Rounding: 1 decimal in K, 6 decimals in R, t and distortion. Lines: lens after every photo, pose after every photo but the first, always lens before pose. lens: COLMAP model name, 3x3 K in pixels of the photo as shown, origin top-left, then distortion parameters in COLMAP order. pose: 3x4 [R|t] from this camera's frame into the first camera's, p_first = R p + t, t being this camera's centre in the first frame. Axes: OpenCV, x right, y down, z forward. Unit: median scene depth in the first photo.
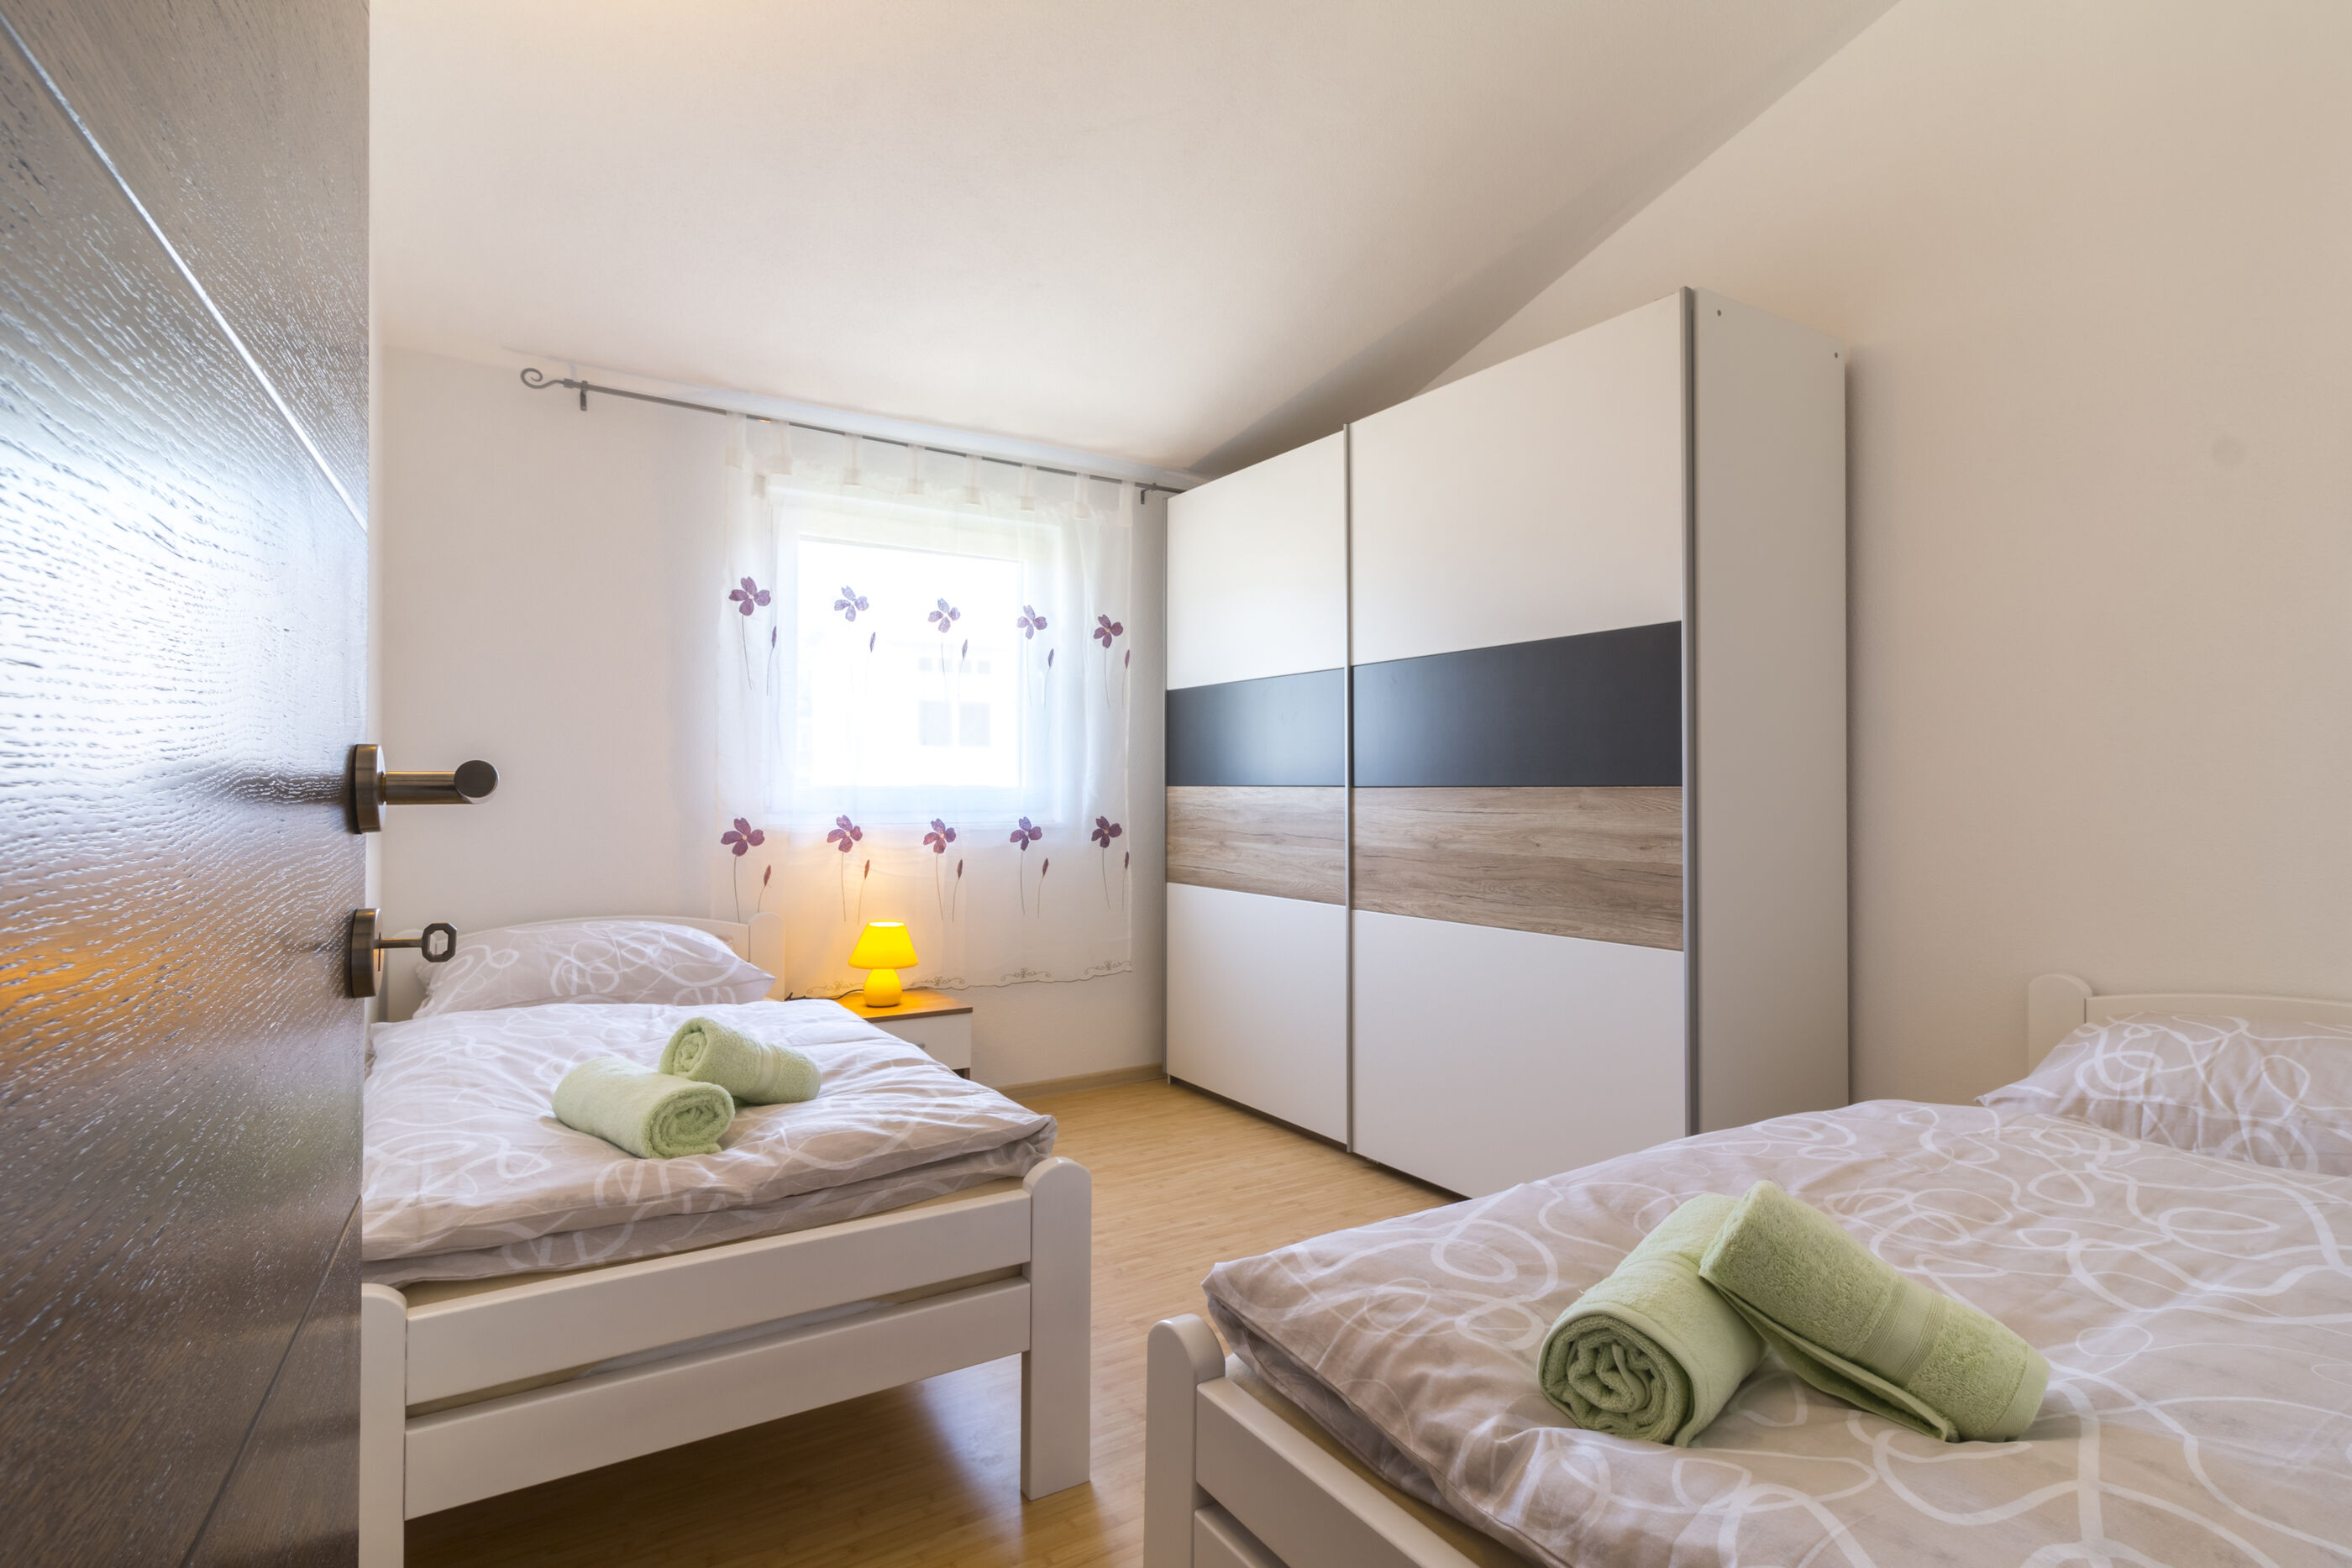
lens RADIAL K [[1179.5, 0, 1222.2], [0, 1179.5, 781.6], [0, 0, 1]] dist [0.009895, -0.000196]
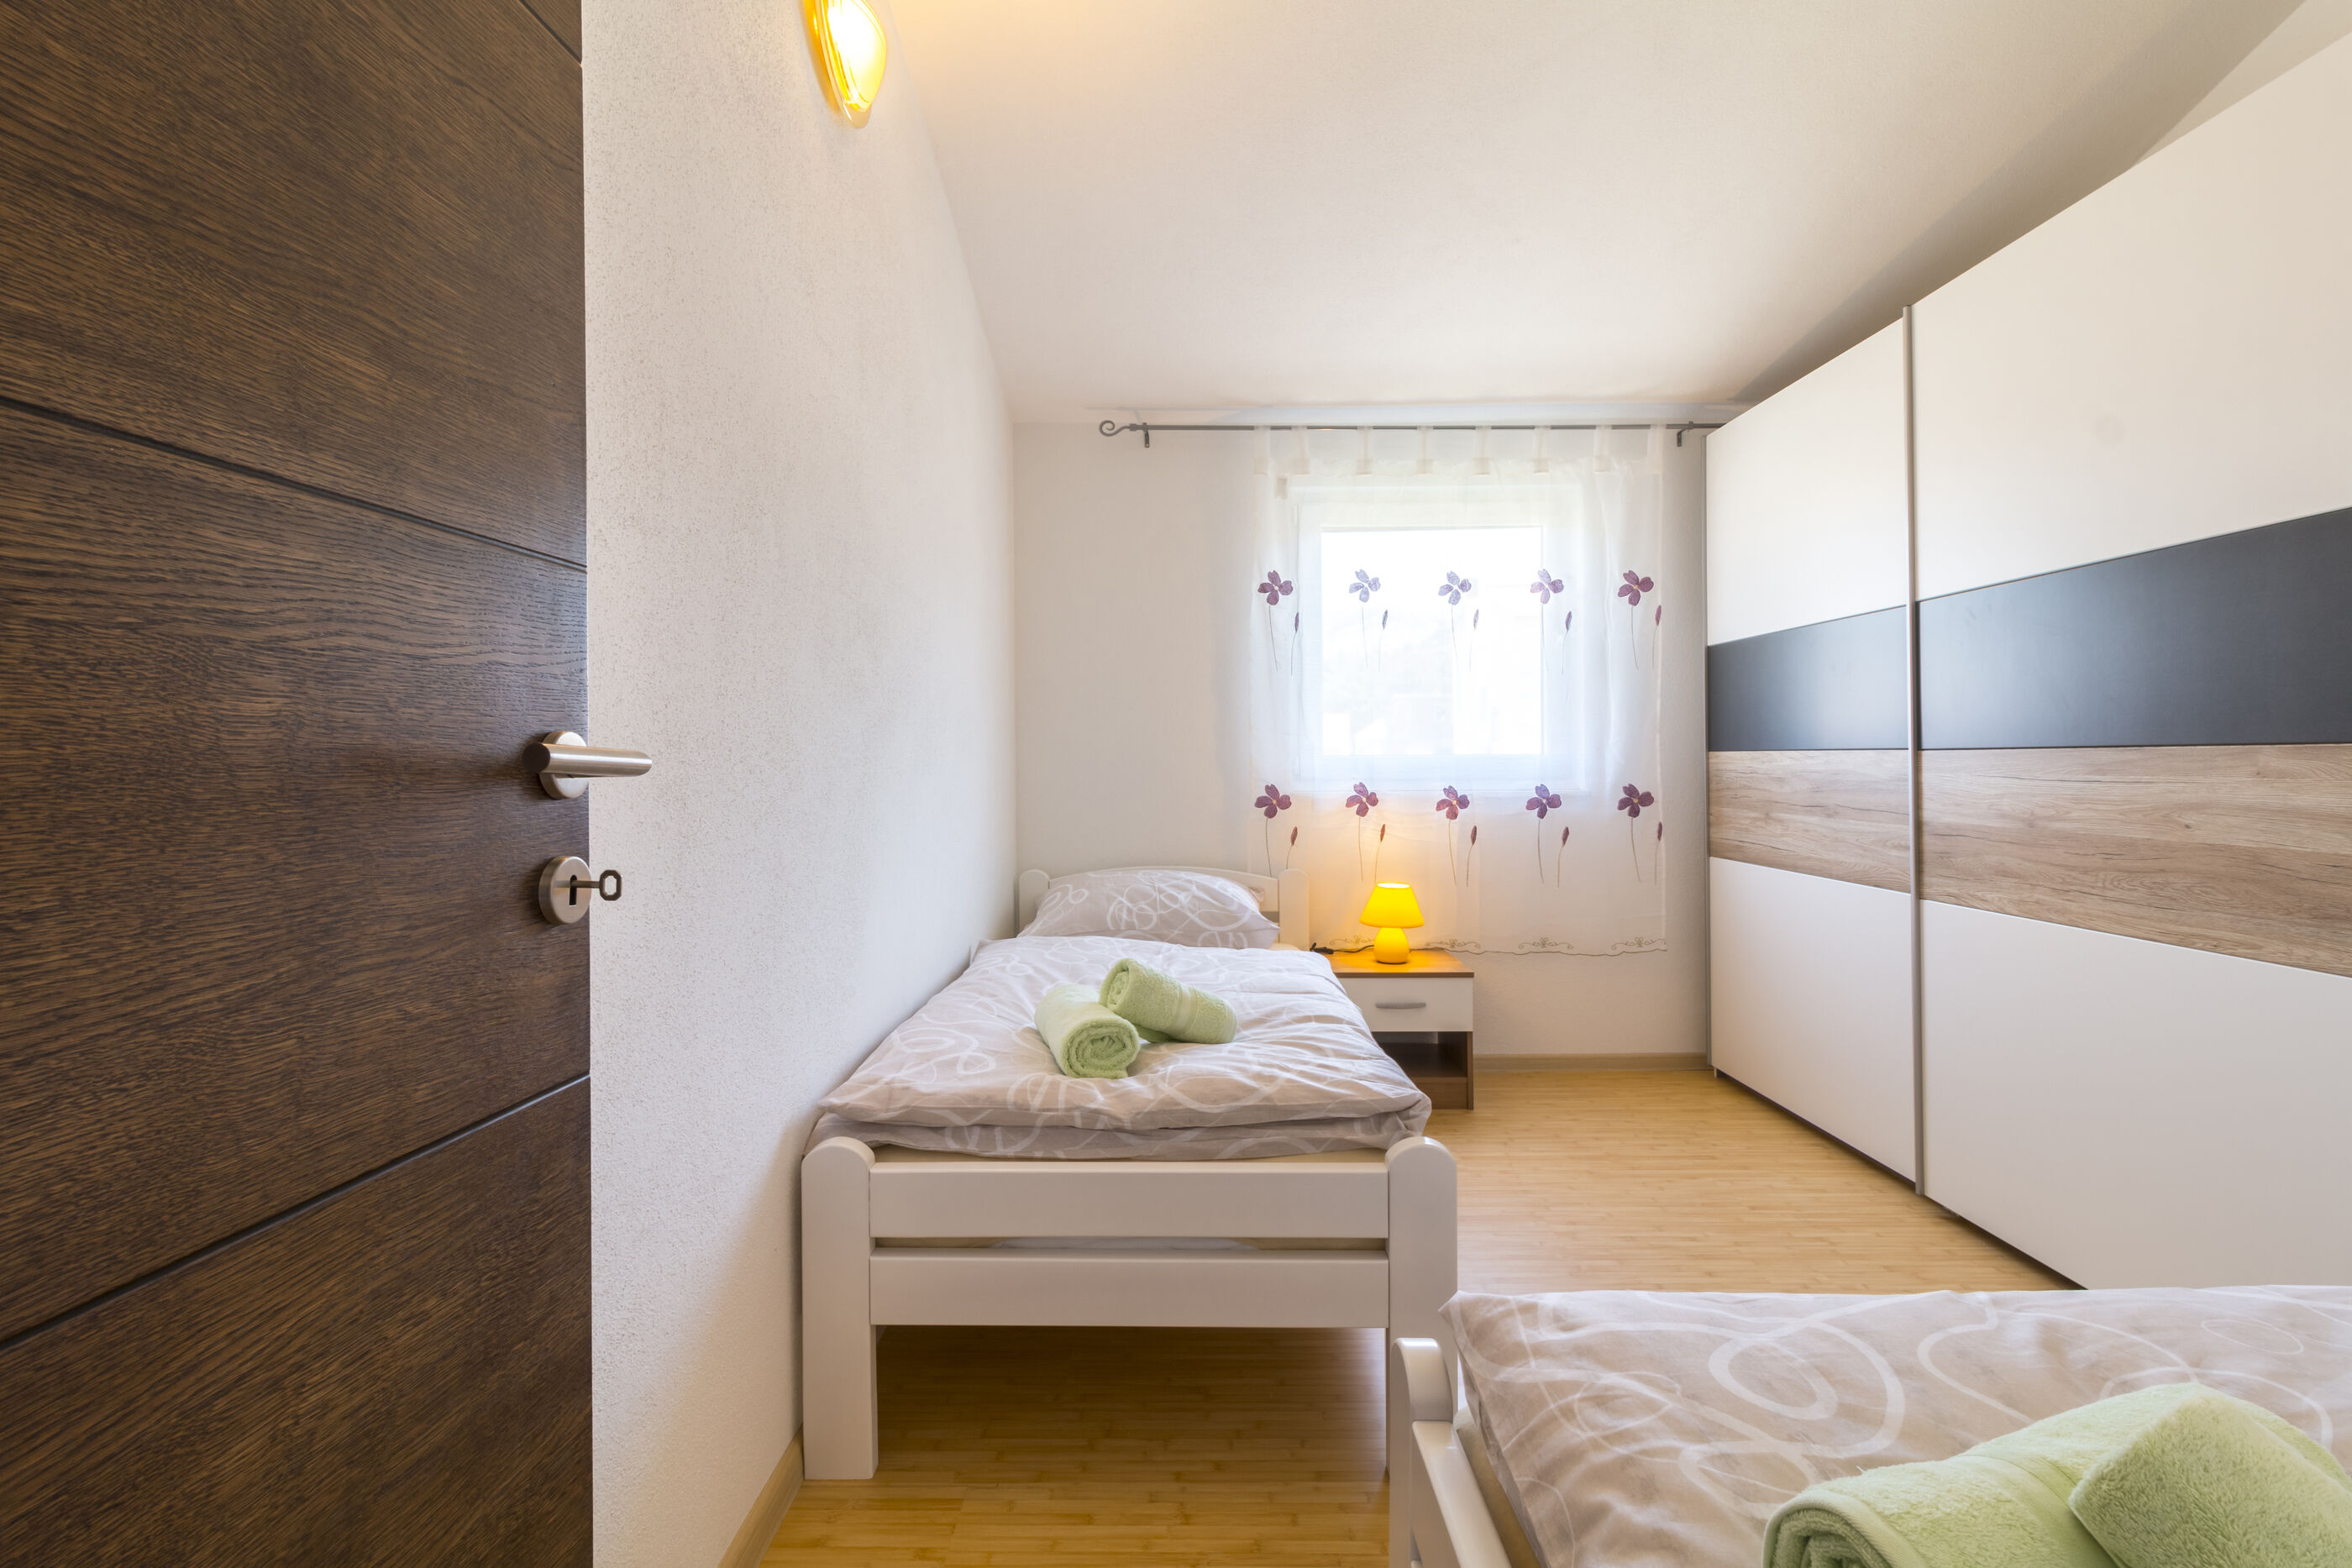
lens RADIAL K [[1102.7, 0, 1173.8], [0, 1102.7, 758.7], [0, 0, 1]] dist [0.006082, 0.000317]
pose [[0.831037, -0.009483, -0.556136, 0.102341], [0.013945, 0.999896, 0.003789, 0.000747], [0.556042, -0.010904, 0.831083, 0.071463]]
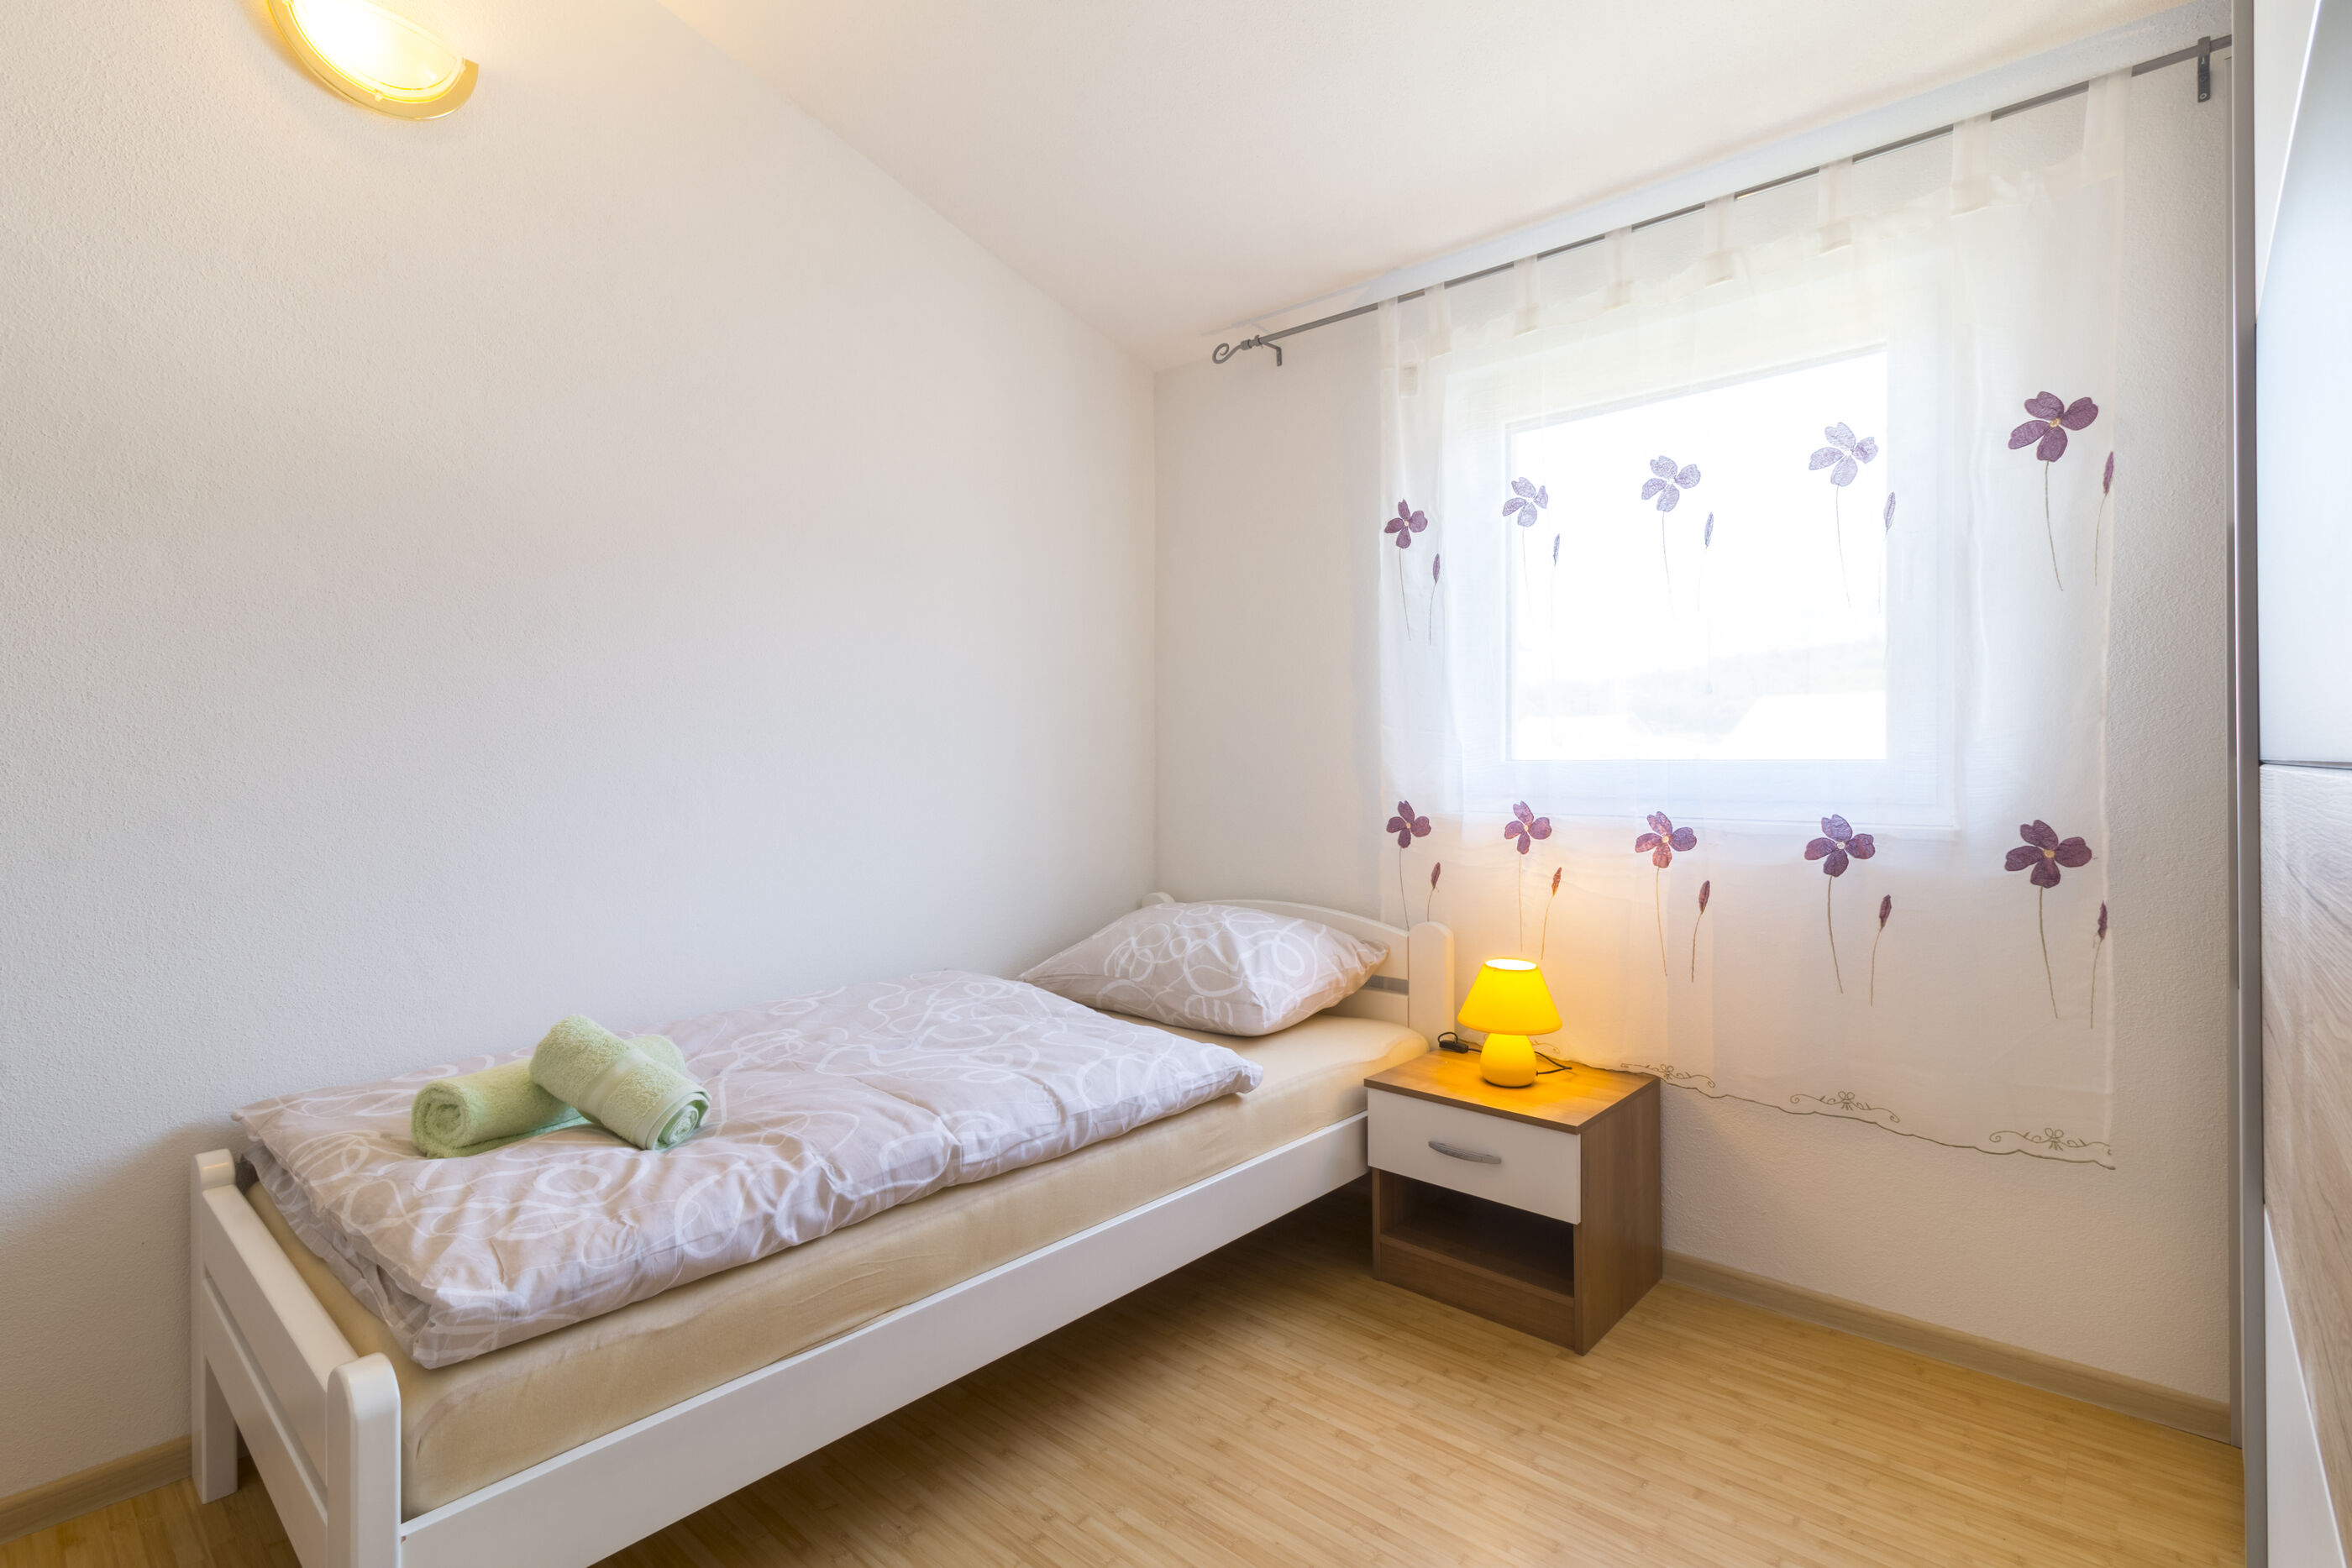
lens RADIAL K [[1110.4, 0, 1176.8], [0, 1110.4, 762.8], [0, 0, 1]] dist [0.002047, 0.000556]
pose [[0.261606, -0.002877, -0.965170, 0.281442], [0.011129, 0.999938, 0.000035, 0.002949], [0.965110, -0.010751, 0.261622, 0.651856]]
